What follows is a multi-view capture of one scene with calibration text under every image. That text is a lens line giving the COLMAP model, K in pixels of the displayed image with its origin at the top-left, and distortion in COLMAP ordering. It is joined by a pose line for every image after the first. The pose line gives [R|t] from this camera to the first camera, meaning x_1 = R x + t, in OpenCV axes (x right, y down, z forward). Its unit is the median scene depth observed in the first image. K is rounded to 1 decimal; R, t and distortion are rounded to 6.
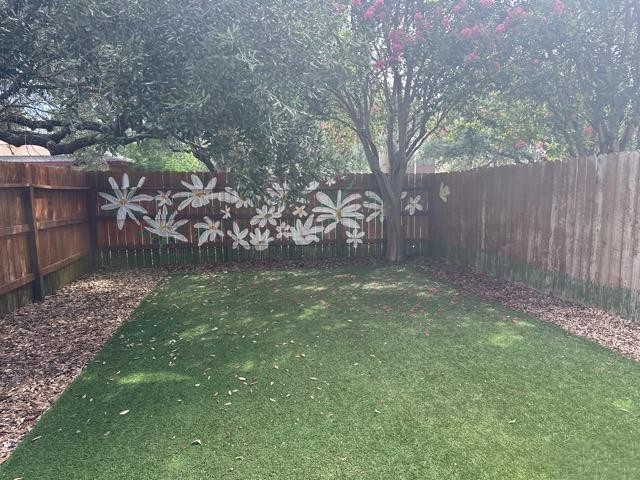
lens RADIAL K [[438.8, 0, 320.0], [0, 438.8, 240.0], [0, 0, 1]] dist [0.111854, -0.174508]
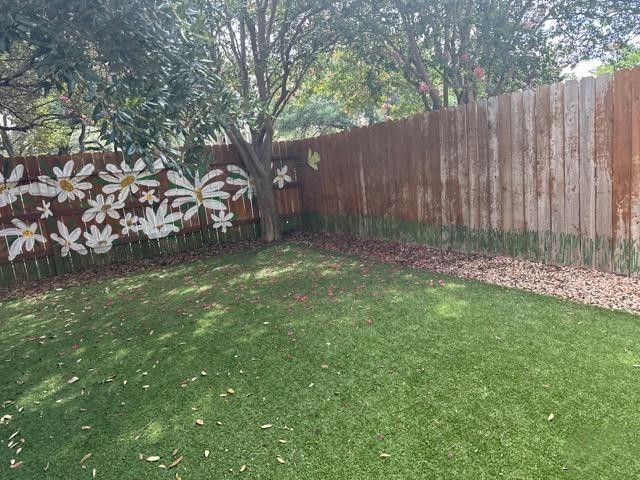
lens RADIAL K [[438.8, 0, 320.0], [0, 438.8, 240.0], [0, 0, 1]] dist [0.111854, -0.174508]
pose [[0.925448, -0.148814, 0.348424, -0.054963], [0.133450, 0.988731, 0.067835, -0.001552], [-0.354593, -0.016281, 0.934879, 0.139355]]
